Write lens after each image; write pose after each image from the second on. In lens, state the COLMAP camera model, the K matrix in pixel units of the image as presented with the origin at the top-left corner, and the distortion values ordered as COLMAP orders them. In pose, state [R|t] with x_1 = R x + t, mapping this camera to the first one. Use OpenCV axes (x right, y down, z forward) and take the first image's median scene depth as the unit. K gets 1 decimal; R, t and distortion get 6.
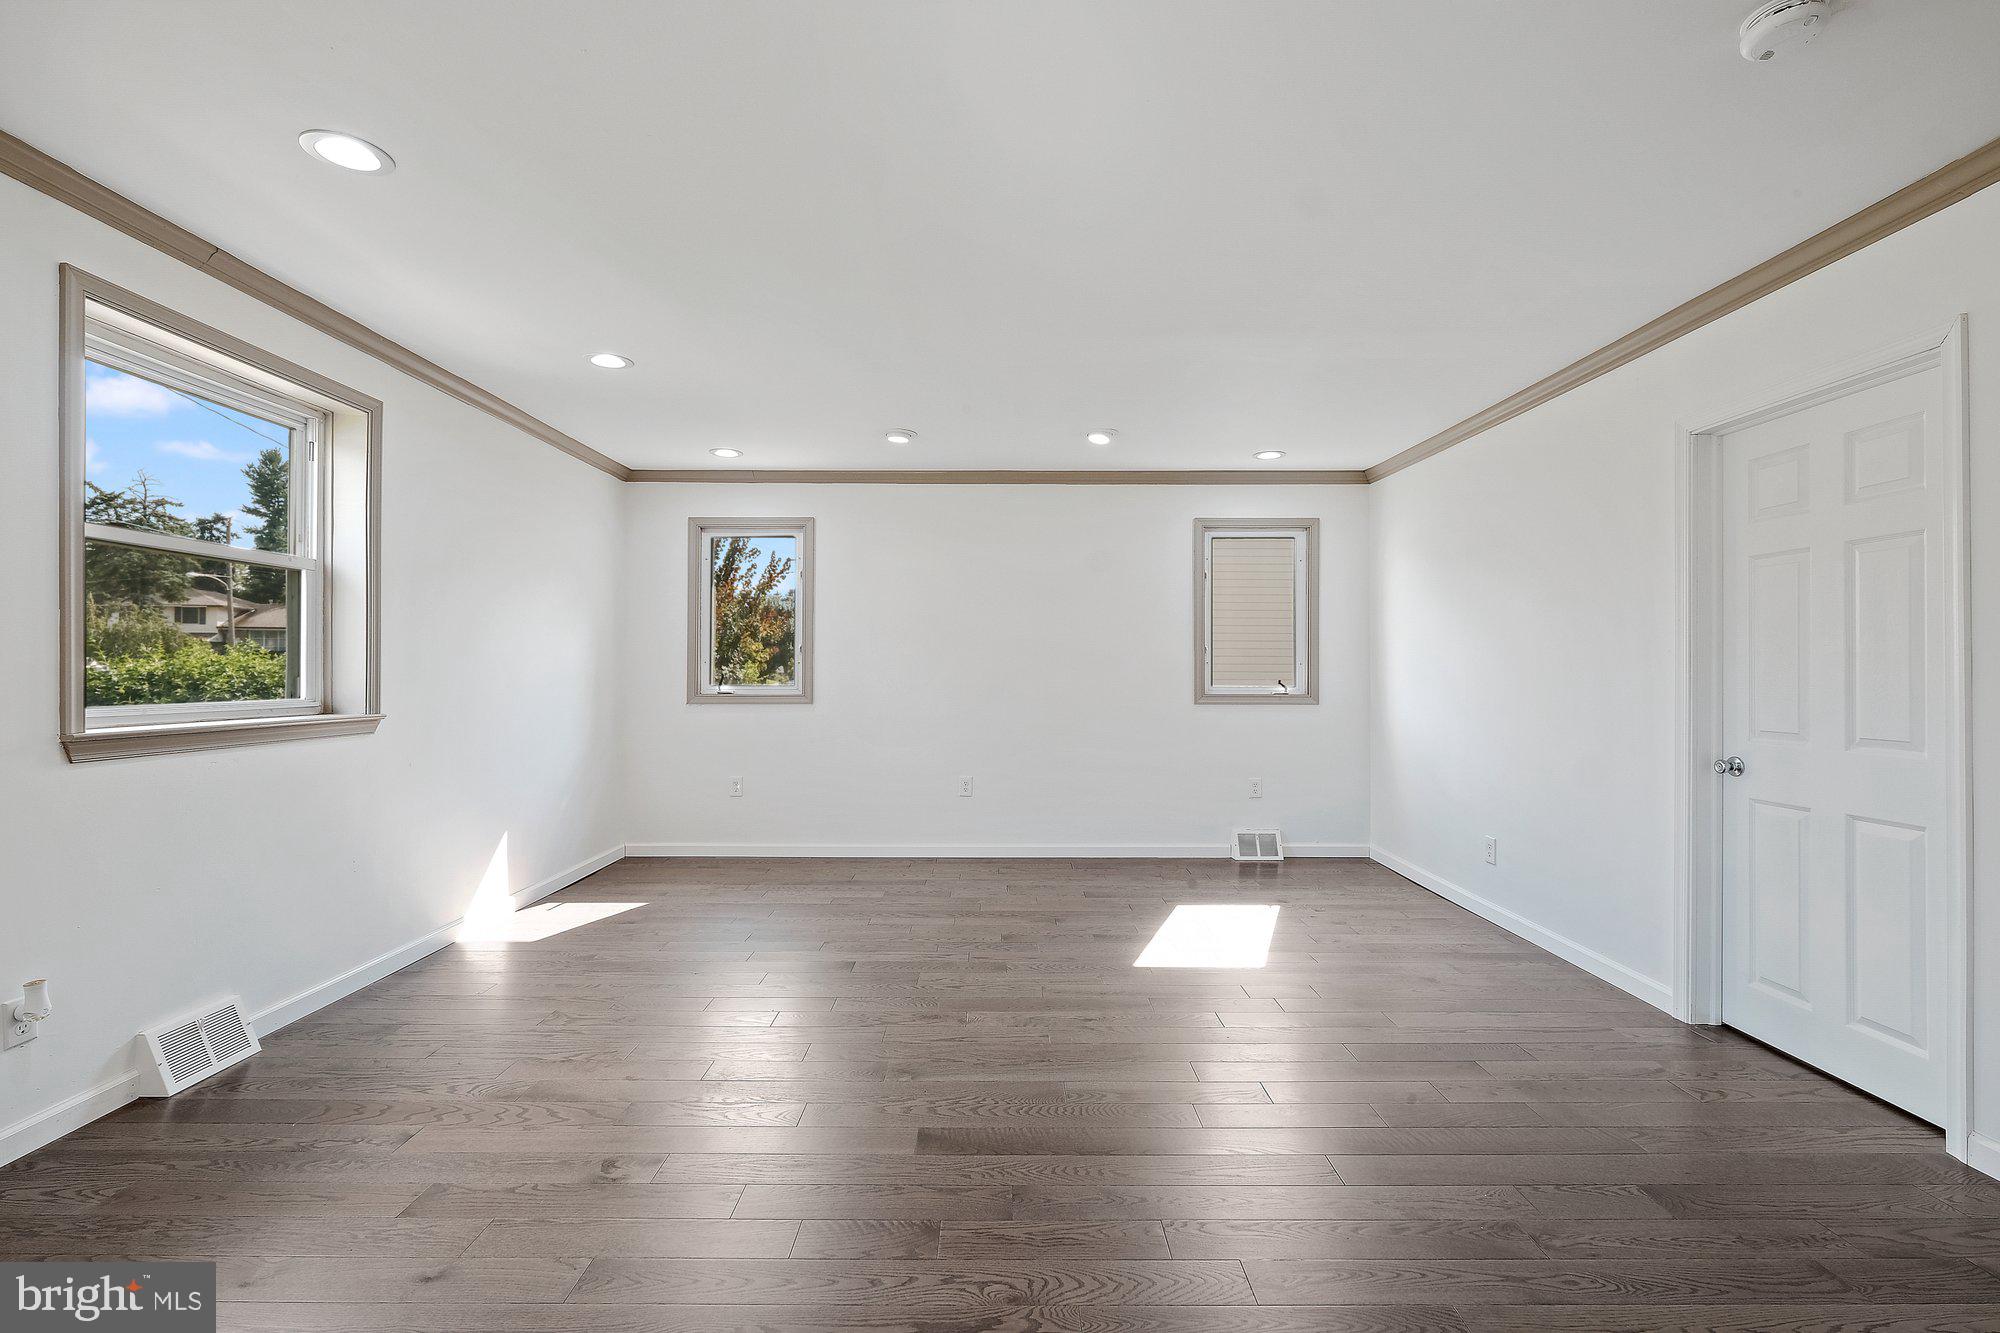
lens RADIAL K [[871.3, 0, 1000.8], [0, 871.3, 669.3], [0, 0, 1]] dist [-0.002085, -0.000219]
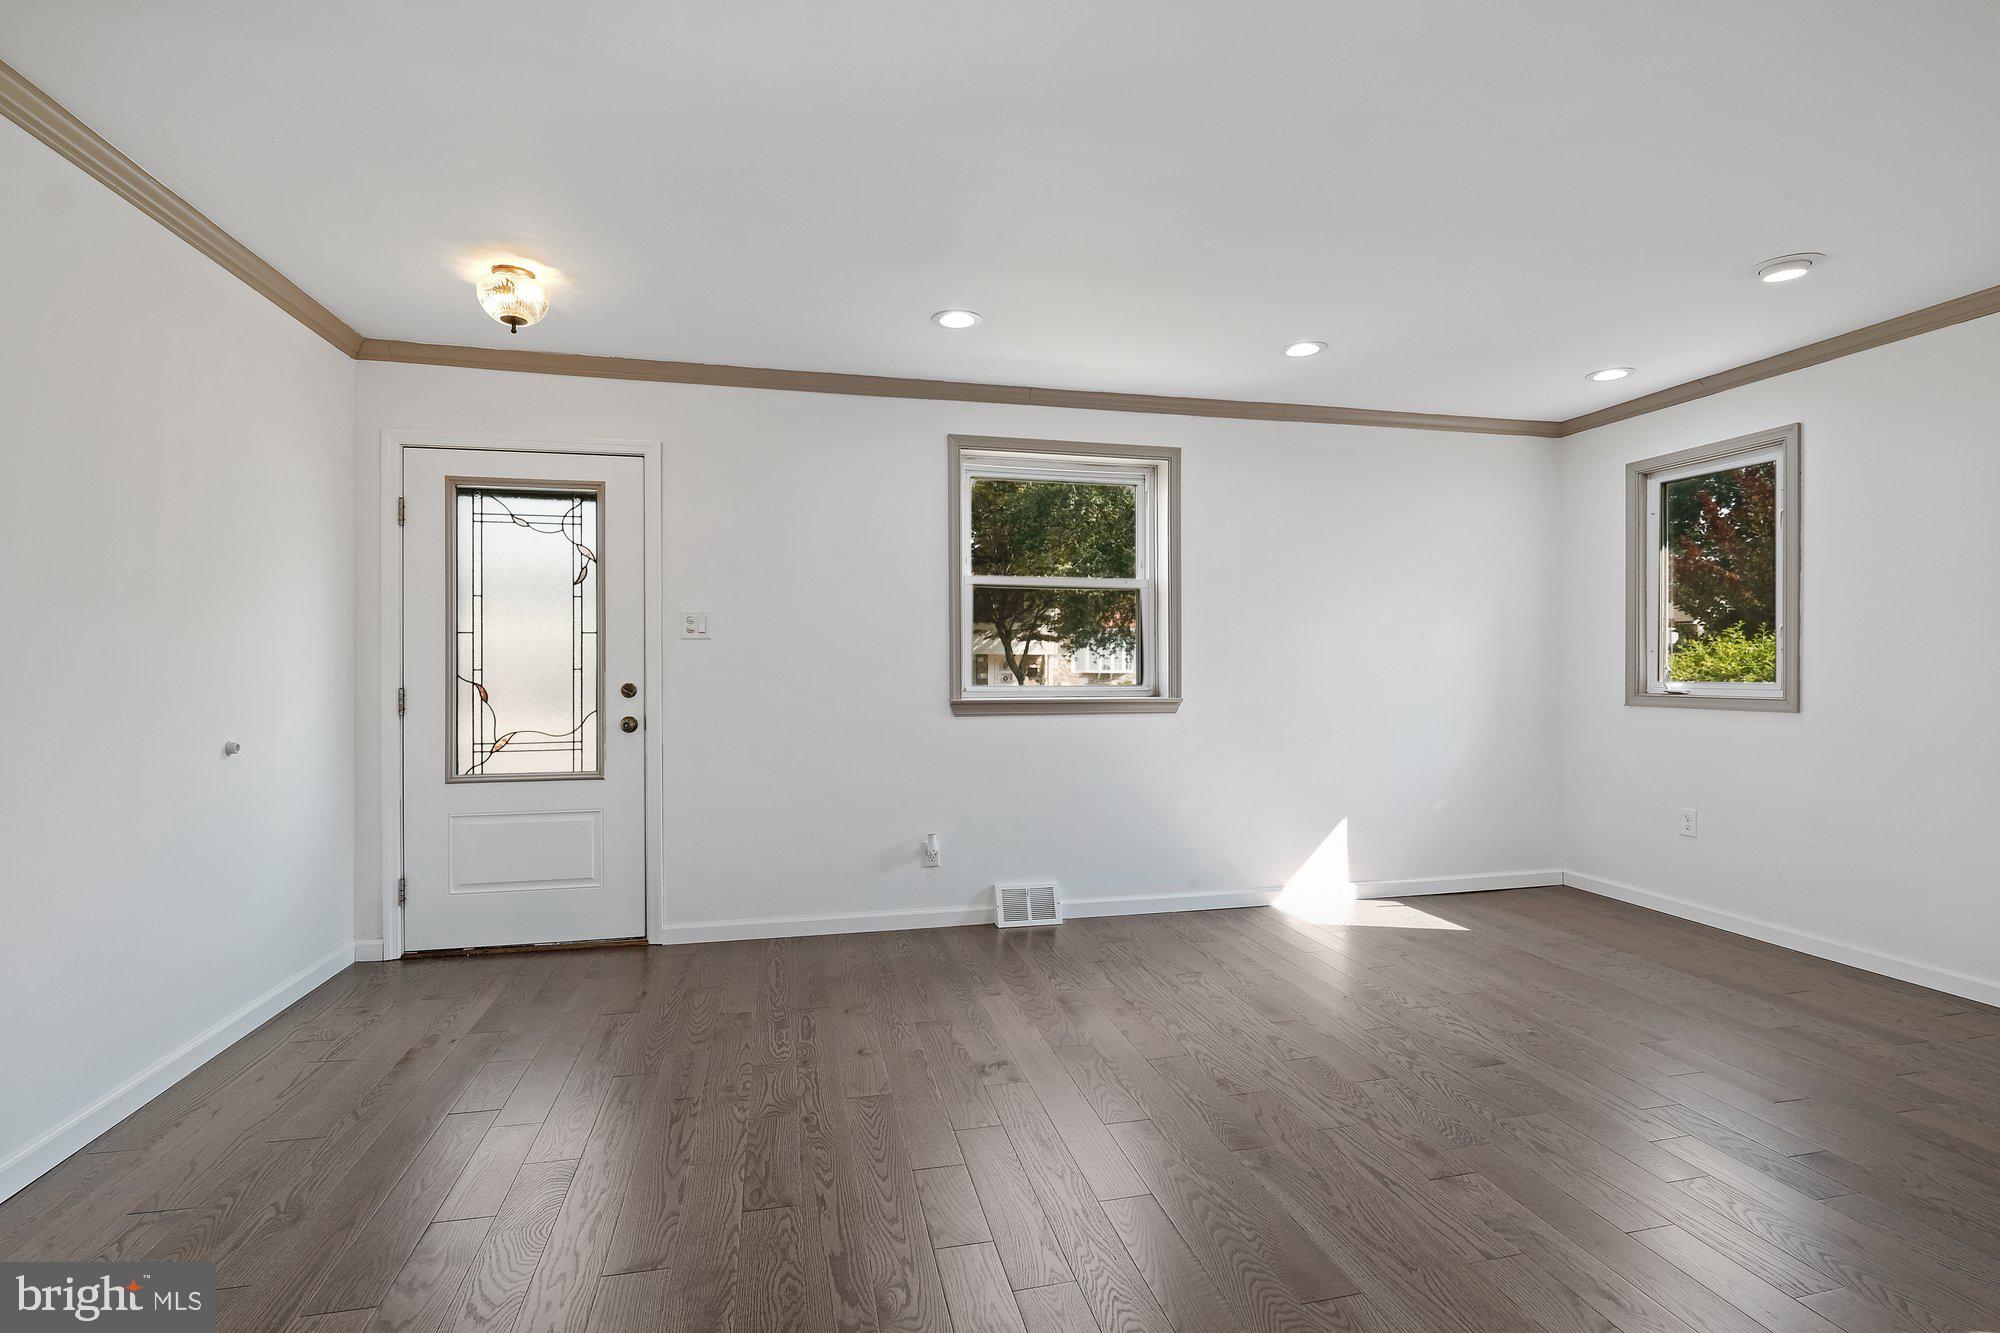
lens RADIAL K [[878.3, 0, 930.5], [0, 878.3, 666.3], [0, 0, 1]] dist [-0.000422, 0.000137]
pose [[0.223138, -0.000285, -0.974787, 0.517744], [0.003832, 0.999992, 0.000585, 0.003927], [0.974779, -0.003866, 0.223138, 0.440088]]
